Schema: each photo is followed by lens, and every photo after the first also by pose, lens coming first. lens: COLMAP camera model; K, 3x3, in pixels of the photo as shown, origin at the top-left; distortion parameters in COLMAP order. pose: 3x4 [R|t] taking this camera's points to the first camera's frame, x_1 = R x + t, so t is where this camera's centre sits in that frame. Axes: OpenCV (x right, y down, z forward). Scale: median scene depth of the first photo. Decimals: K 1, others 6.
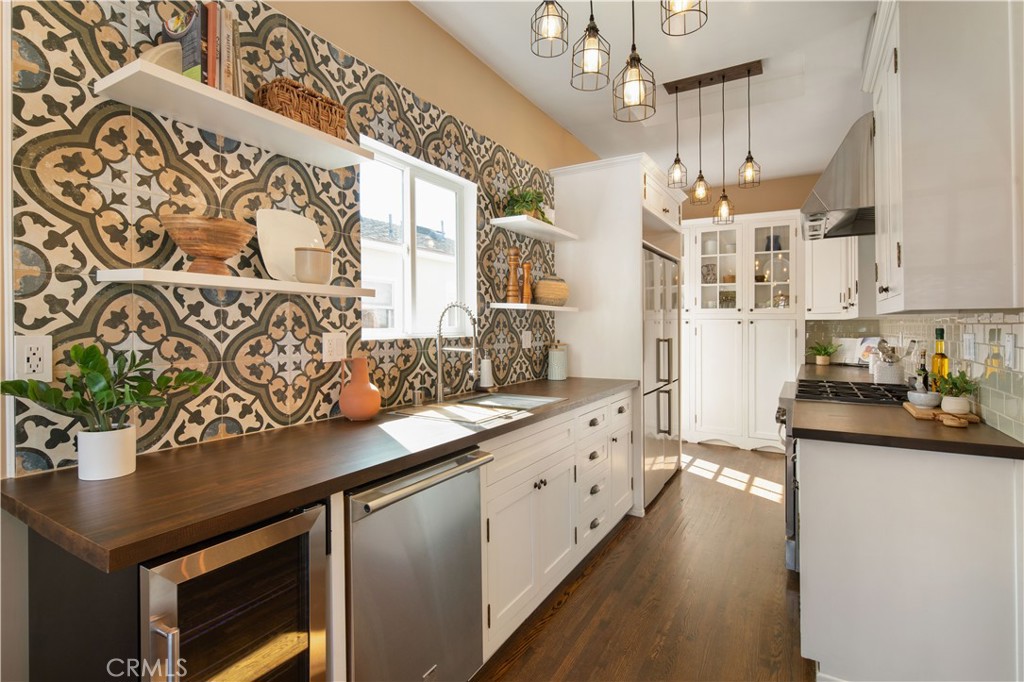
lens RADIAL K [[509.9, 0, 509.5], [0, 509.9, 332.4], [0, 0, 1]] dist [0.007517, -0.002134]
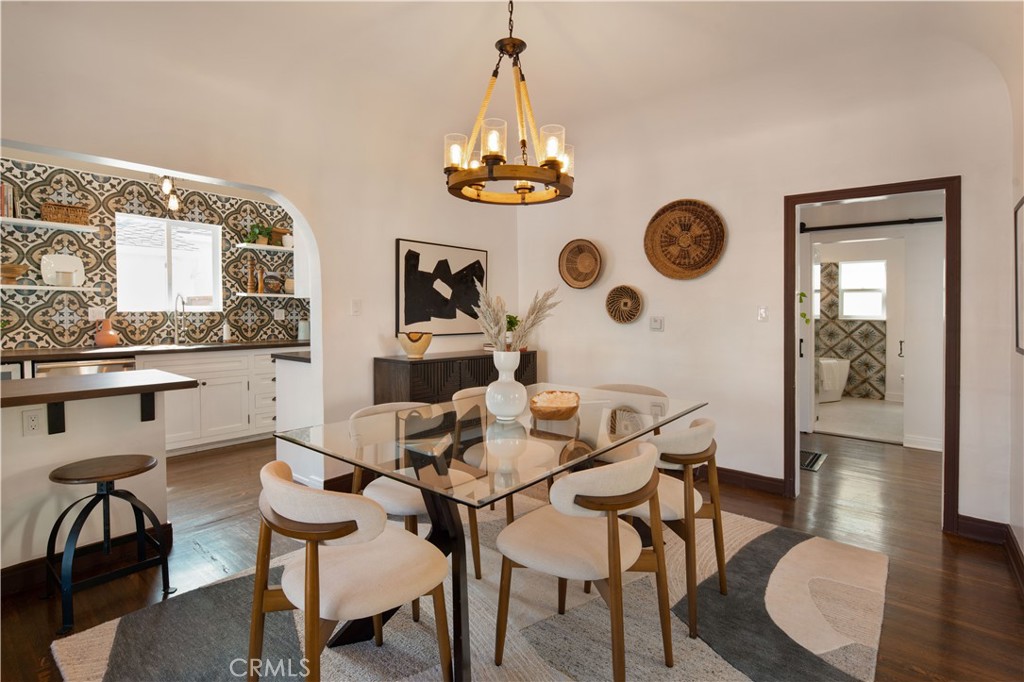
lens RADIAL K [[509.9, 0, 496.5], [0, 509.9, 326.9], [0, 0, 1]] dist [0.007517, -0.002134]
pose [[0.985547, 0.012377, -0.168949, 2.123038], [-0.009003, 0.999745, 0.020726, 0.028490], [0.169162, -0.018906, 0.985407, -1.070801]]
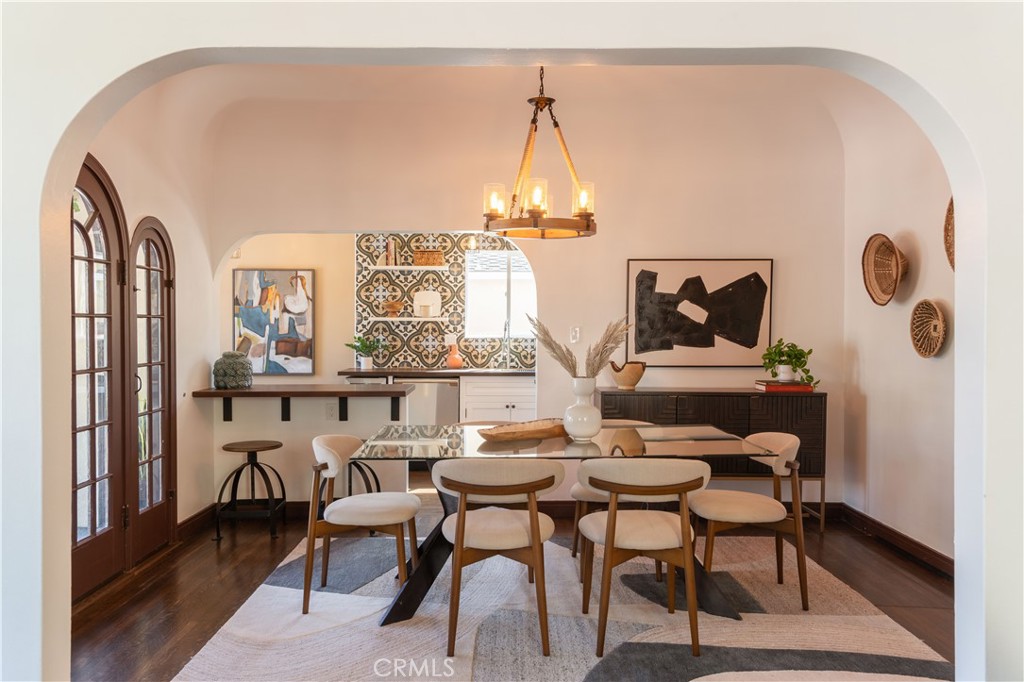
lens RADIAL K [[812.1, 0, 513.4], [0, 812.1, 351.3], [0, 0, 1]] dist [-0.001822, 0.000307]
pose [[0.520590, 0.023833, -0.853474, 4.047054], [-0.010824, 0.999714, 0.021314, -0.006074], [0.853738, -0.001858, 0.520699, -1.026217]]
